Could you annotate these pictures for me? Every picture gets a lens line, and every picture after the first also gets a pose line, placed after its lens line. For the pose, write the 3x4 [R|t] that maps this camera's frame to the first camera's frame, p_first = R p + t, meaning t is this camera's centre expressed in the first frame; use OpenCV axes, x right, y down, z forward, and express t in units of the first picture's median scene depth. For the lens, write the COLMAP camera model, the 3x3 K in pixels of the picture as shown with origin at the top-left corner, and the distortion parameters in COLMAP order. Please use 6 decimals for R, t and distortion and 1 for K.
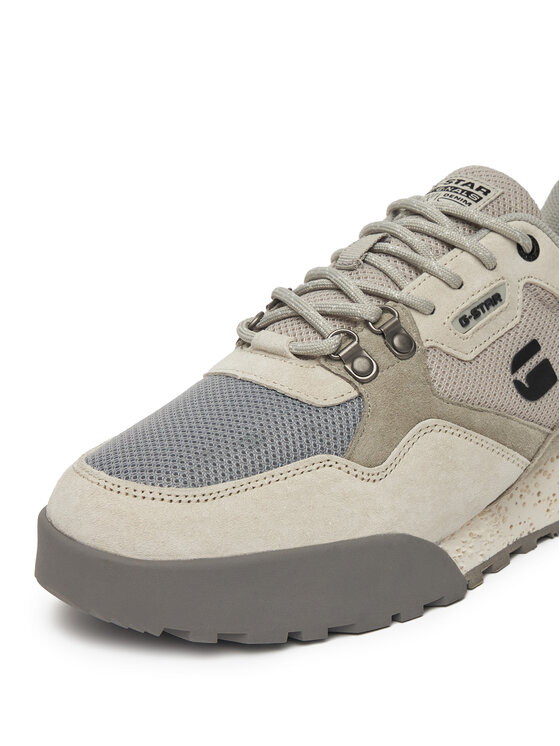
lens RADIAL K [[2090.0, 0, 280.0], [0, 2090.0, 373.0], [0, 0, 1]] dist [-0.012788, -0.162331]
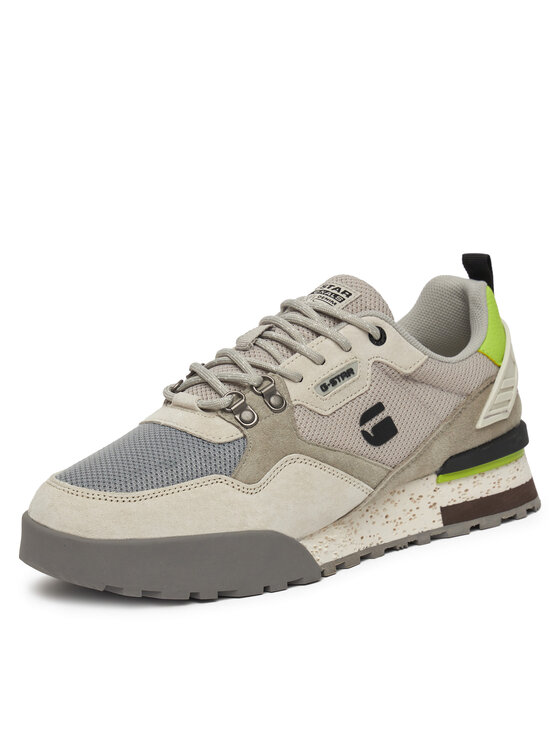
lens RADIAL K [[2200.0, 0, 280.0], [0, 2200.0, 373.0], [0, 0, 1]] dist [0.008506, -0.237641]
pose [[0.999864, 0.010225, 0.012906, 0.040376], [-0.009689, 0.999115, -0.040941, 0.027445], [-0.013313, 0.040810, 0.999078, -0.500029]]
